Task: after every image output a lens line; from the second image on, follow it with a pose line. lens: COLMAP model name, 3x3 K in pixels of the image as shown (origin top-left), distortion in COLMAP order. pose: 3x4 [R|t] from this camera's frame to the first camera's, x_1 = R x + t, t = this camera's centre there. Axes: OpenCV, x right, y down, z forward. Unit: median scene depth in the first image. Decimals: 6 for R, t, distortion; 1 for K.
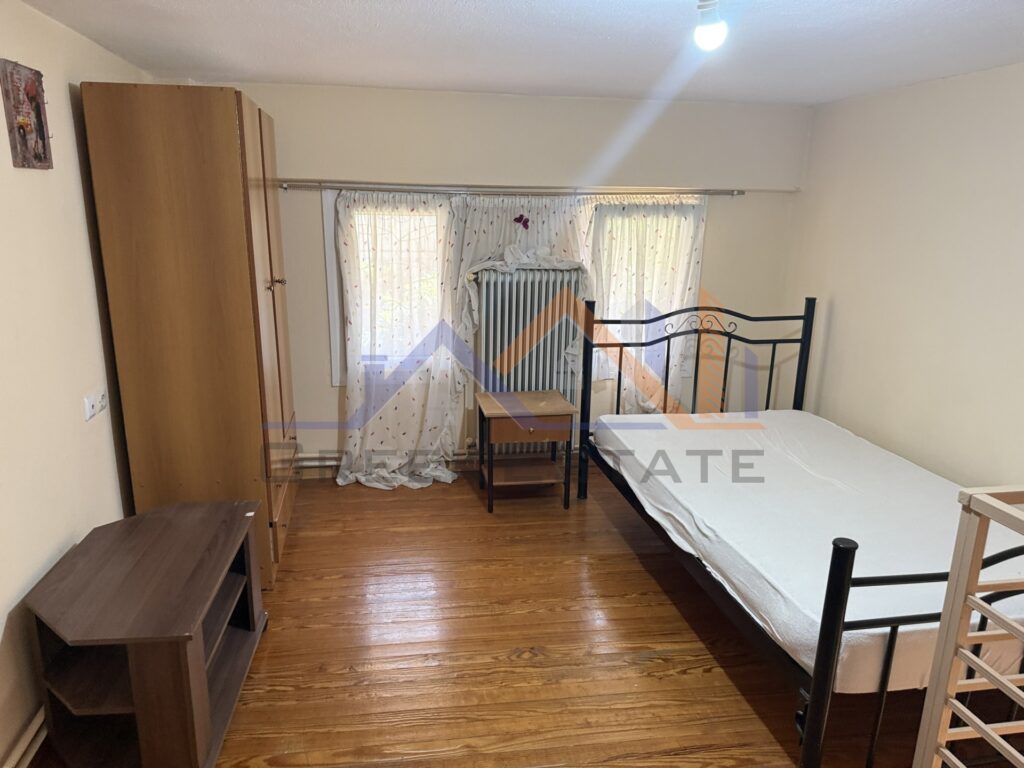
lens RADIAL K [[723.3, 0, 508.5], [0, 723.3, 388.0], [0, 0, 1]] dist [0.033439, -0.048032]
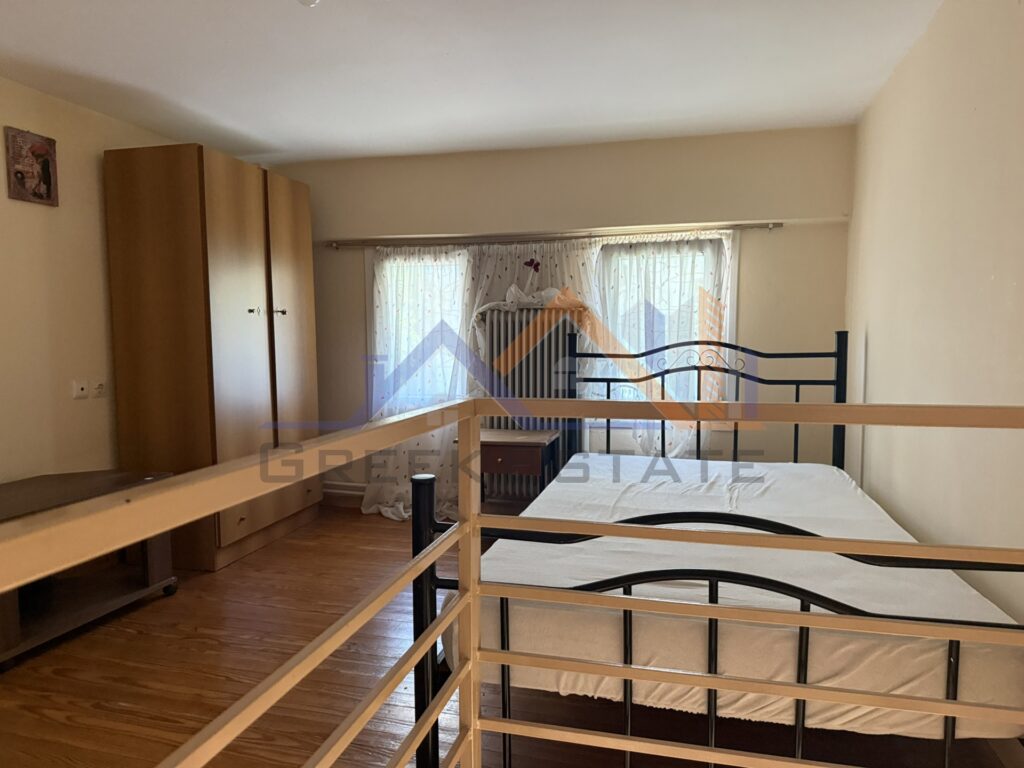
lens RADIAL K [[723.3, 0, 507.1], [0, 723.3, 380.5], [0, 0, 1]] dist [0.033439, -0.048032]
pose [[0.913830, 0.004984, -0.406066, 0.404588], [-0.078861, 0.983067, -0.165407, 0.103850], [0.398366, 0.183177, 0.898750, 0.092378]]
